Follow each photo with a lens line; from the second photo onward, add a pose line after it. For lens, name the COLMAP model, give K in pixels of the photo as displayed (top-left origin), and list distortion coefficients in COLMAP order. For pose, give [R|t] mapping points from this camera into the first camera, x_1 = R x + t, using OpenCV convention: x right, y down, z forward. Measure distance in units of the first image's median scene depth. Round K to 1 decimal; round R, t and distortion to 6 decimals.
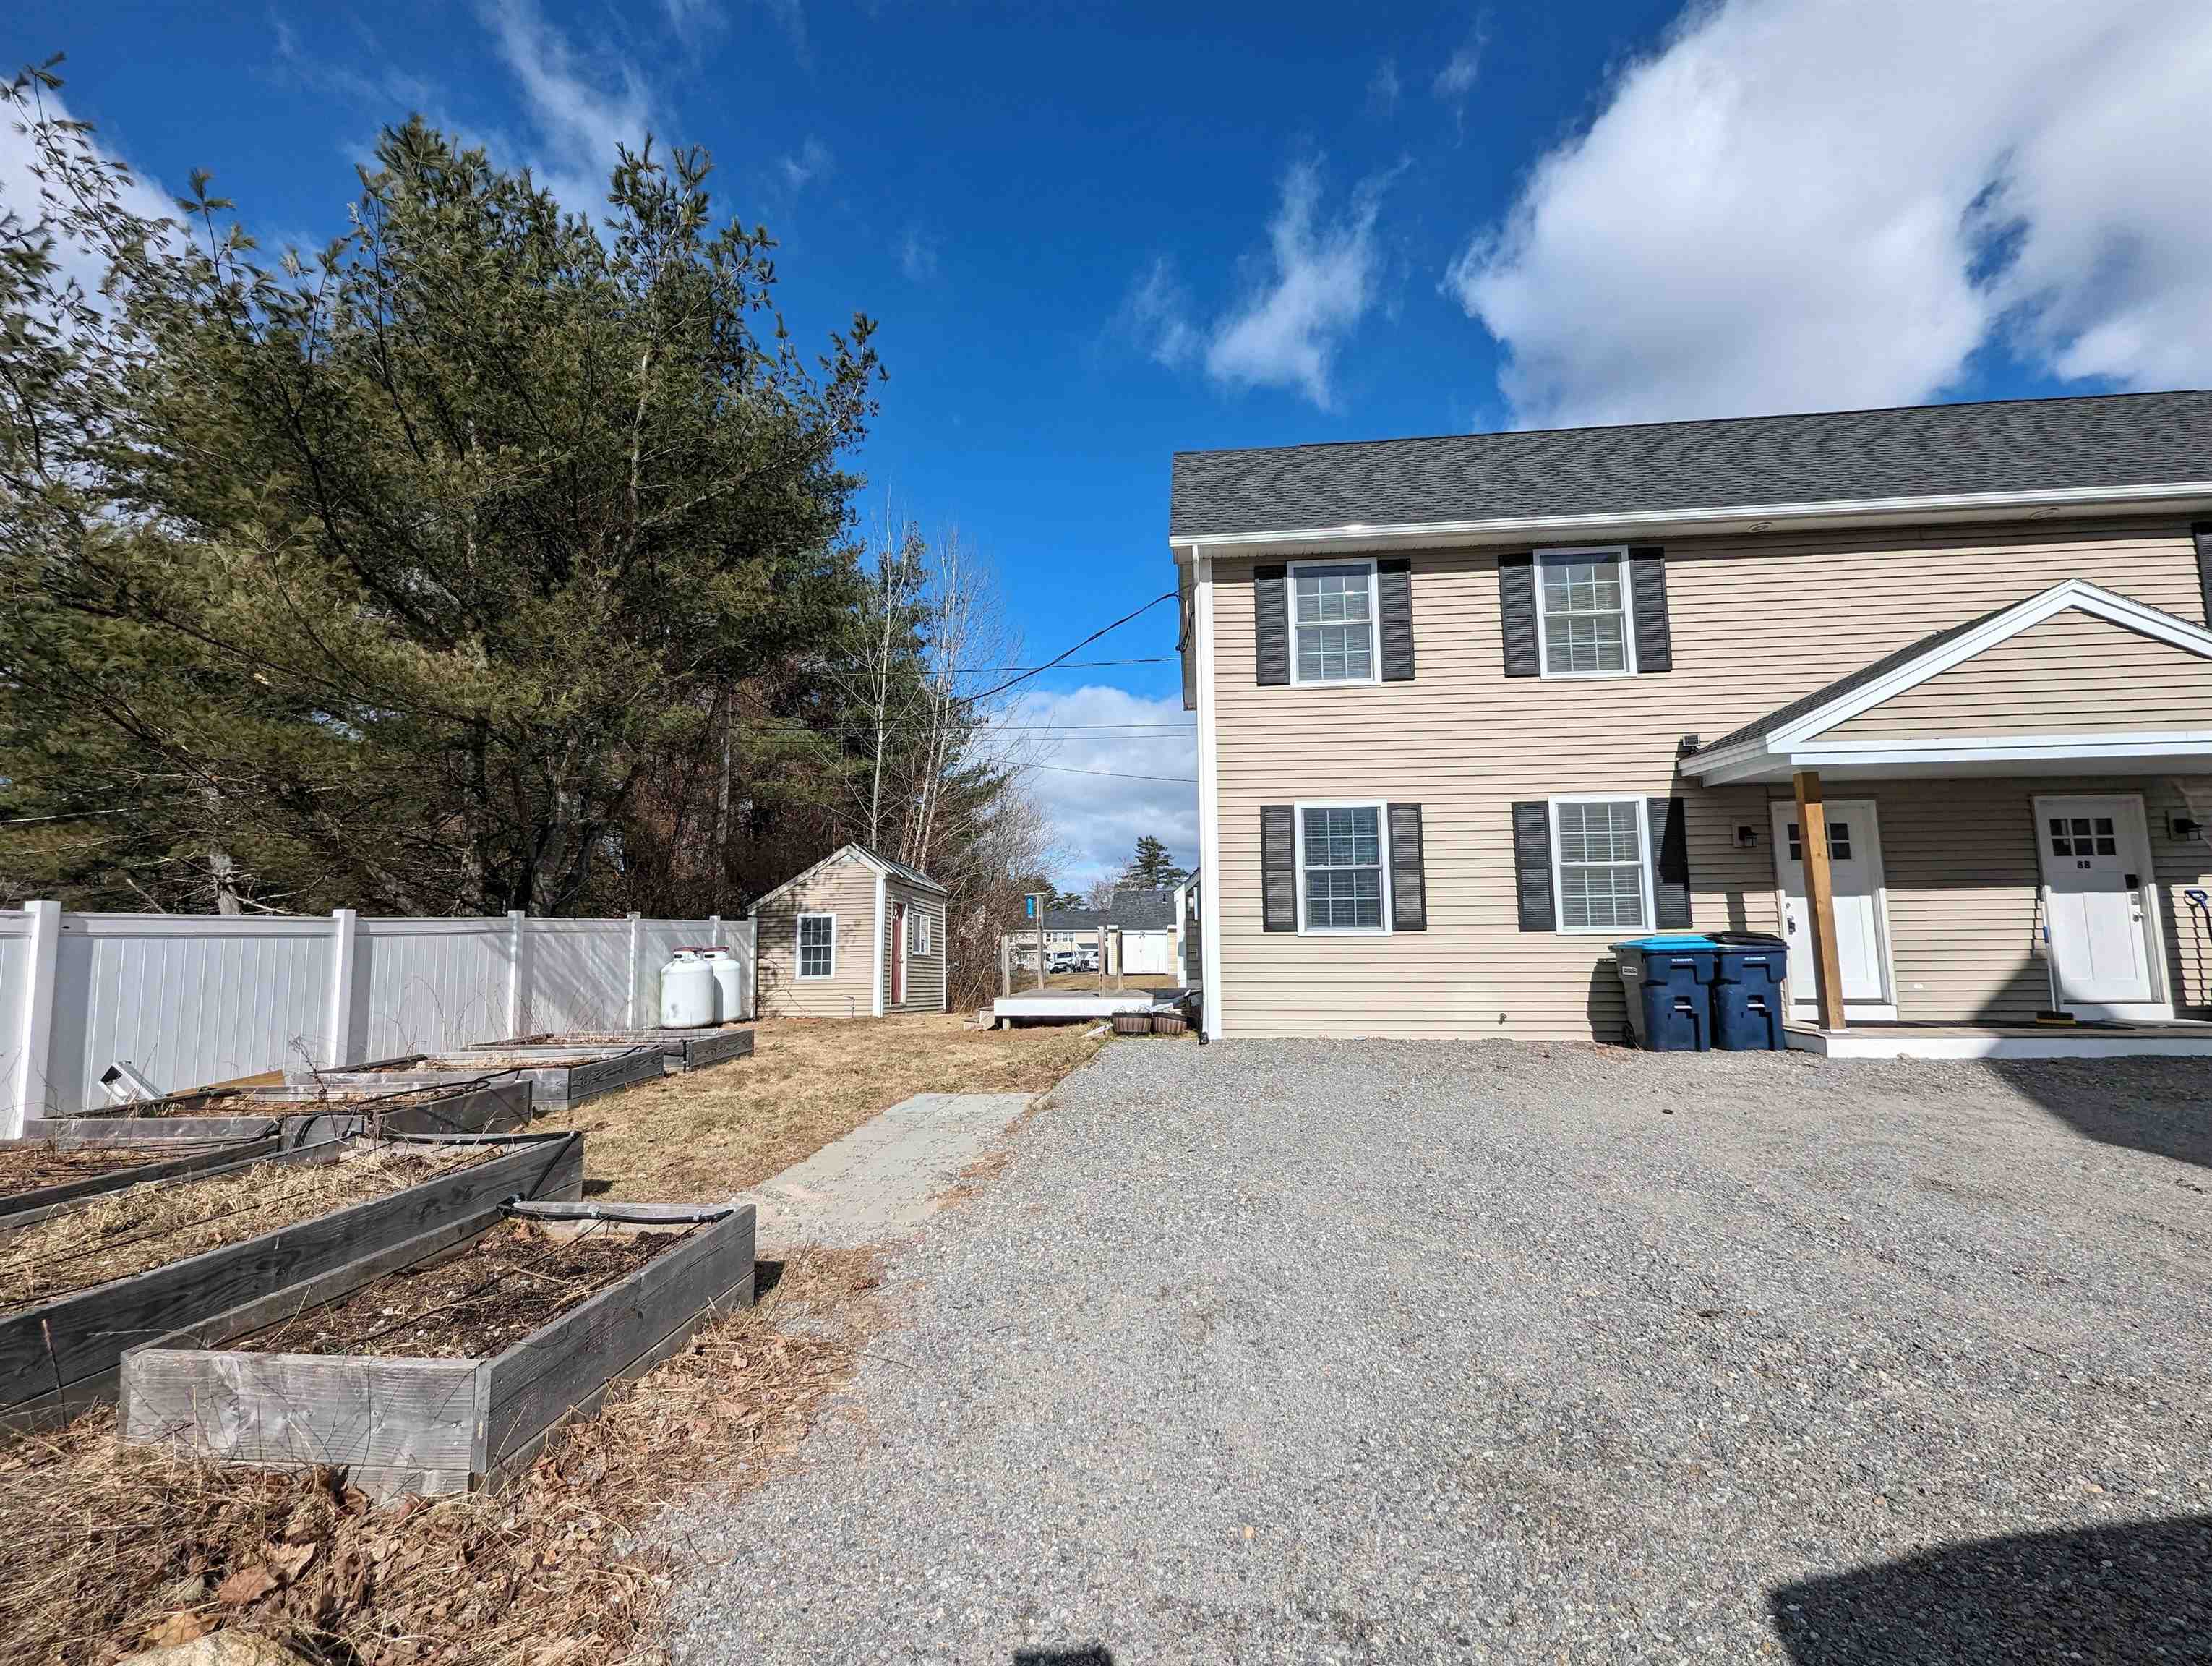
lens RADIAL K [[918.4, 0, 1114.9], [0, 918.4, 842.7], [0, 0, 1]] dist [0.001290, -0.000992]
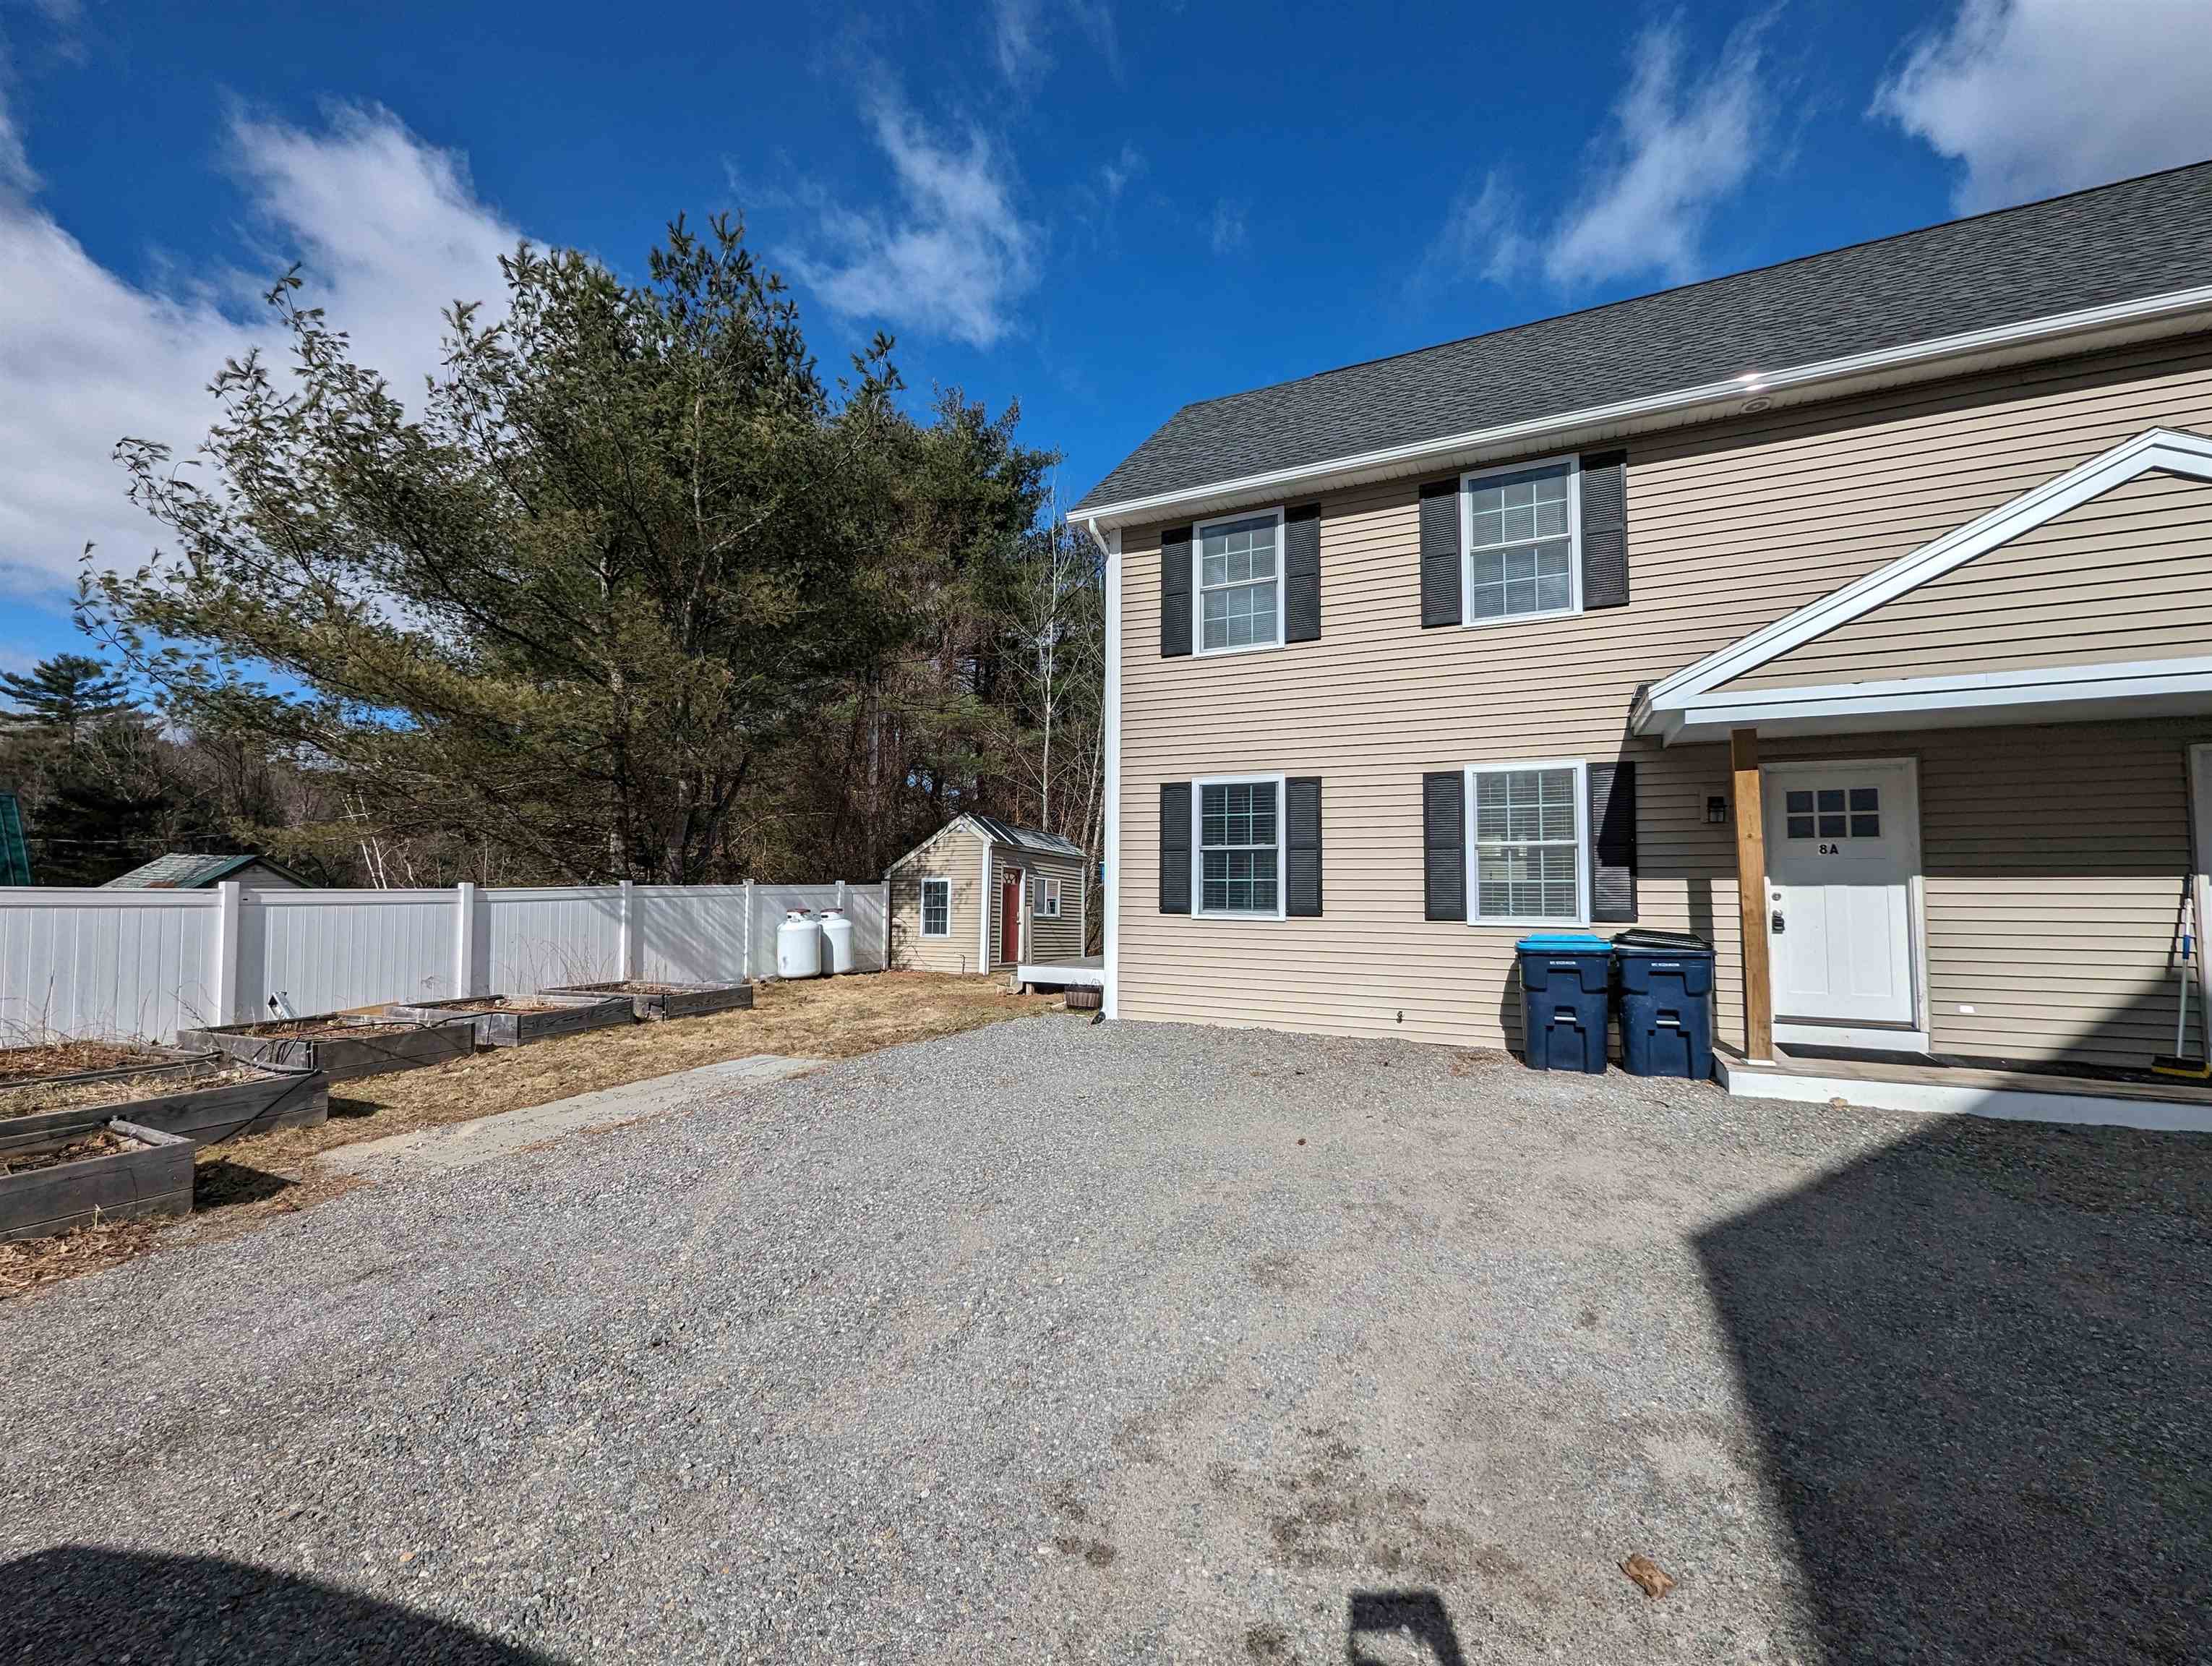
lens RADIAL K [[918.4, 0, 1113.3], [0, 918.4, 845.2], [0, 0, 1]] dist [0.001290, -0.000992]
pose [[0.938377, -0.003004, -0.345601, 0.460979], [0.022556, 0.998363, 0.052566, -0.028200], [0.344877, -0.057122, 0.936908, 0.074130]]
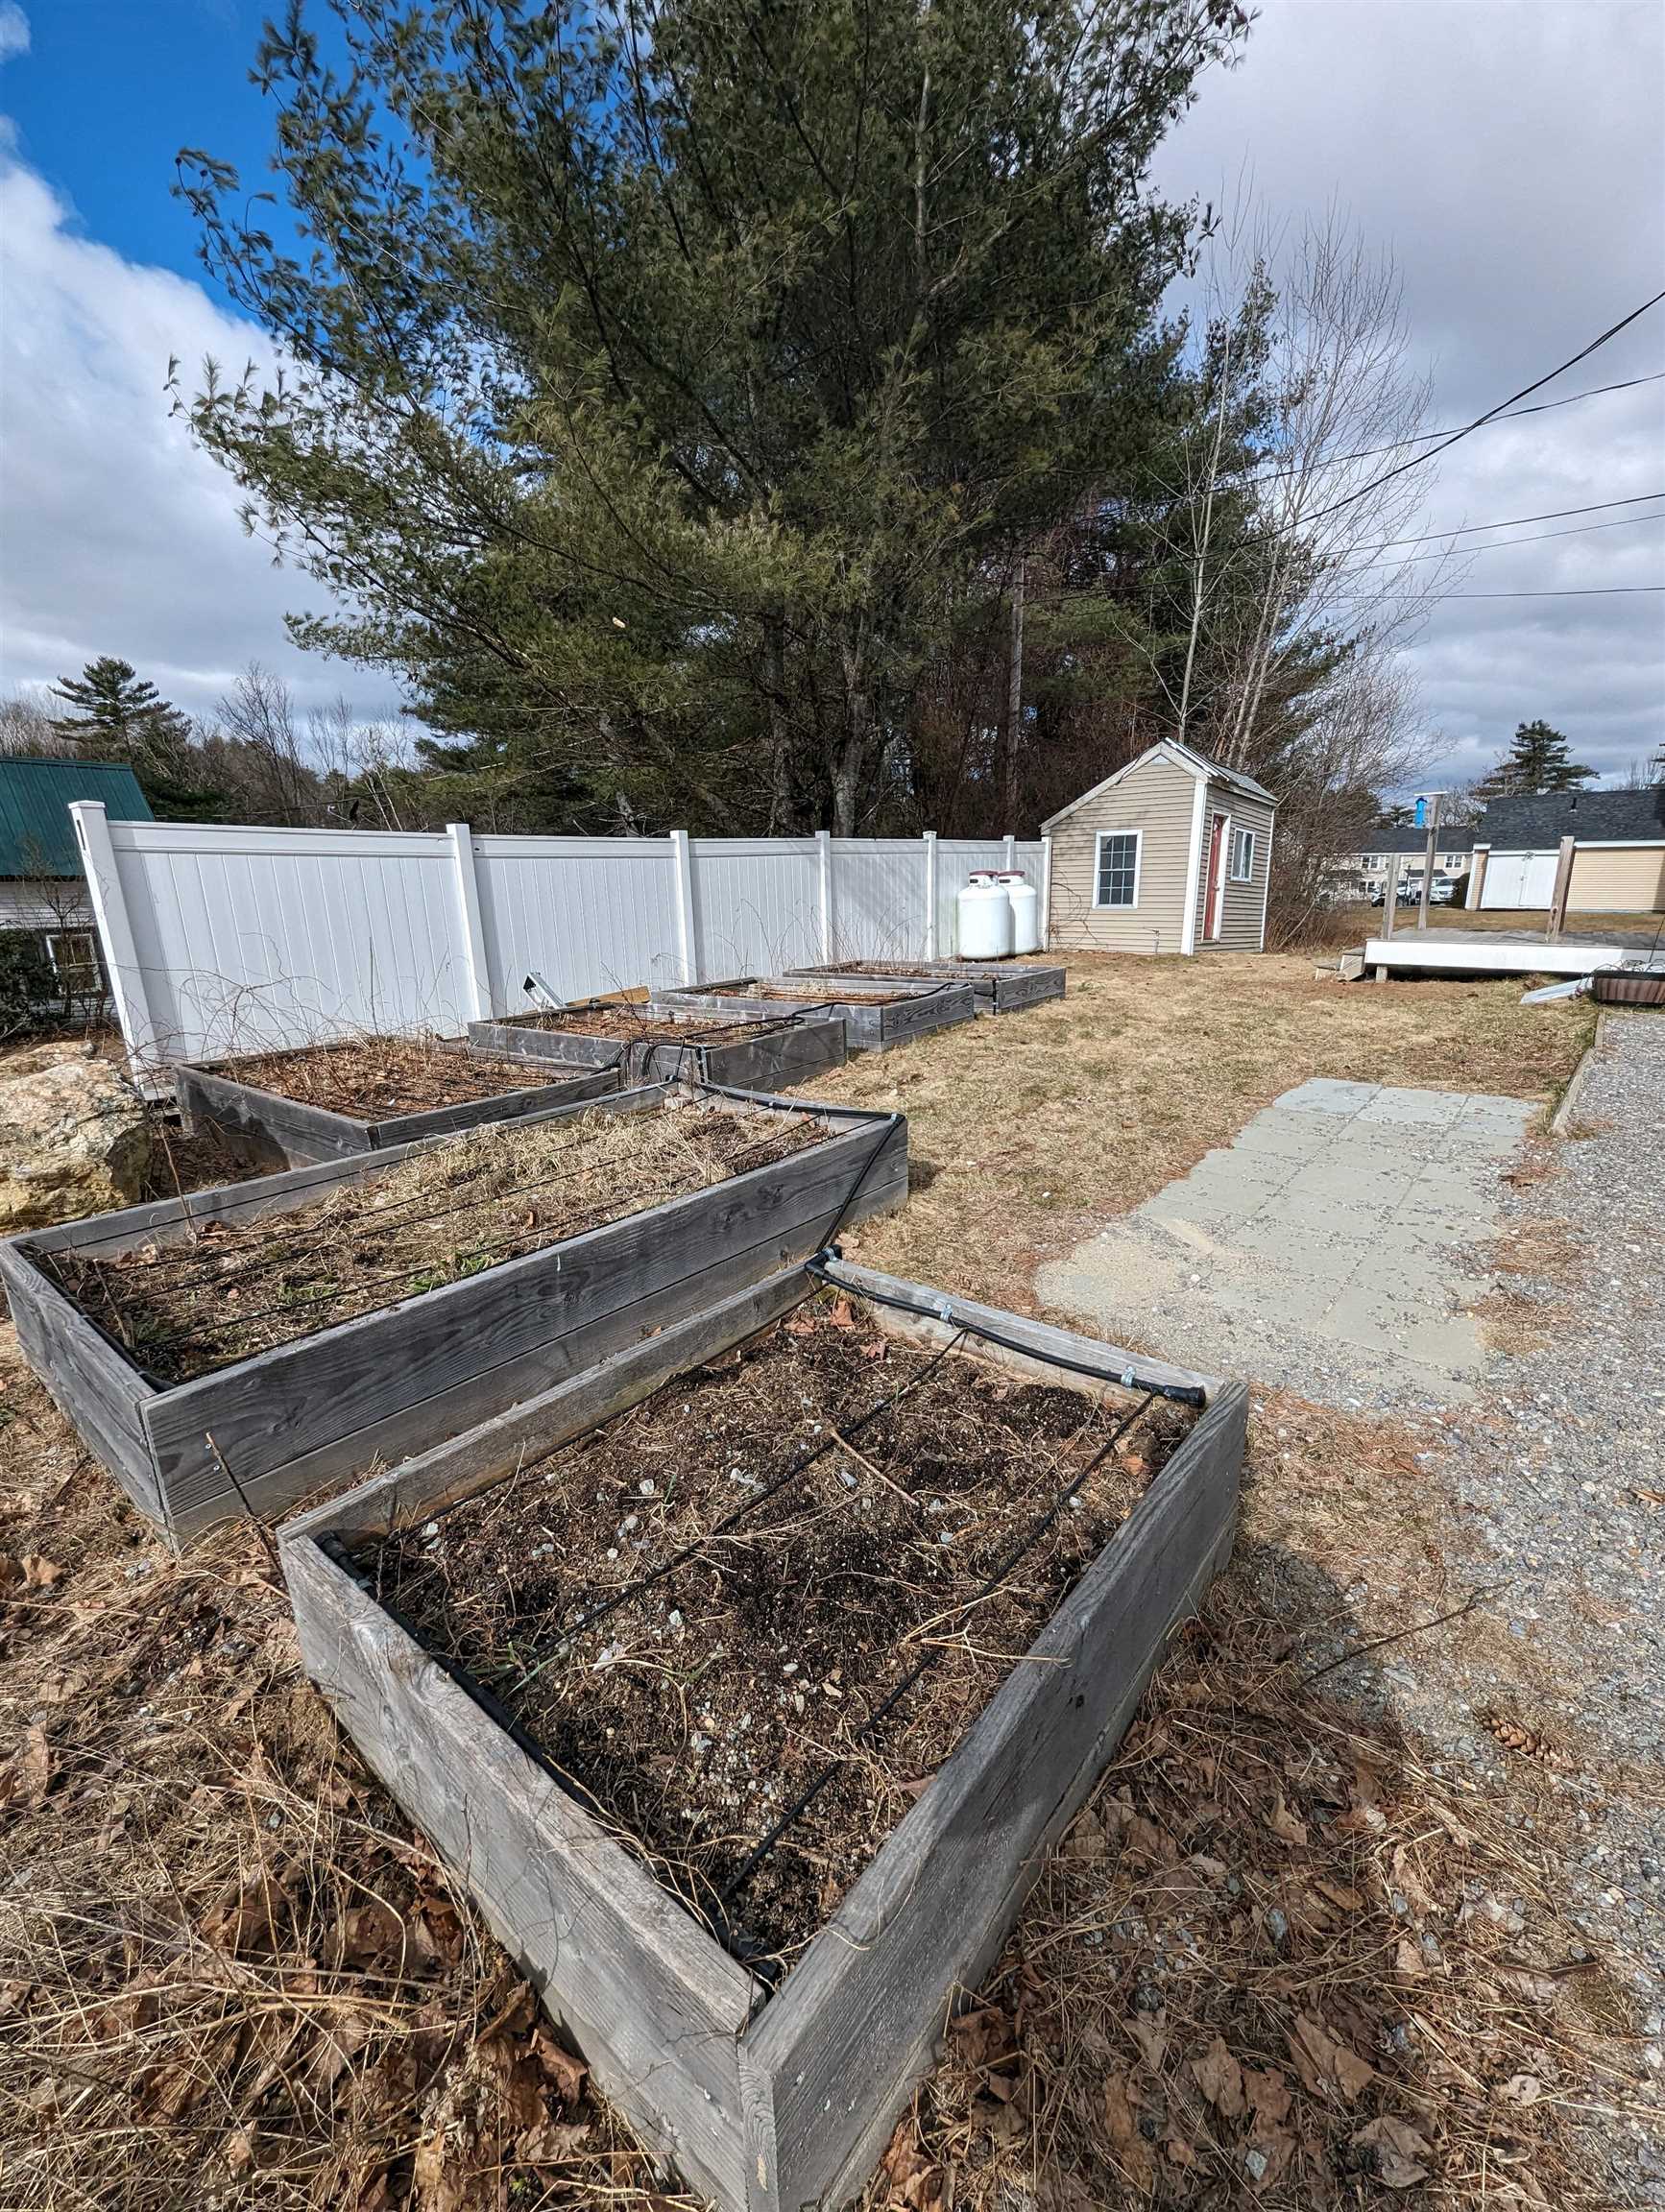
lens RADIAL K [[918.3, 0, 824.4], [0, 918.3, 1113.1], [0, 0, 1]] dist [0.001290, -0.000992]
pose [[0.836185, 0.136311, -0.531239, -0.115855], [0.063134, 0.938259, 0.340123, 0.028112], [0.544802, -0.317945, 0.775952, 0.187489]]
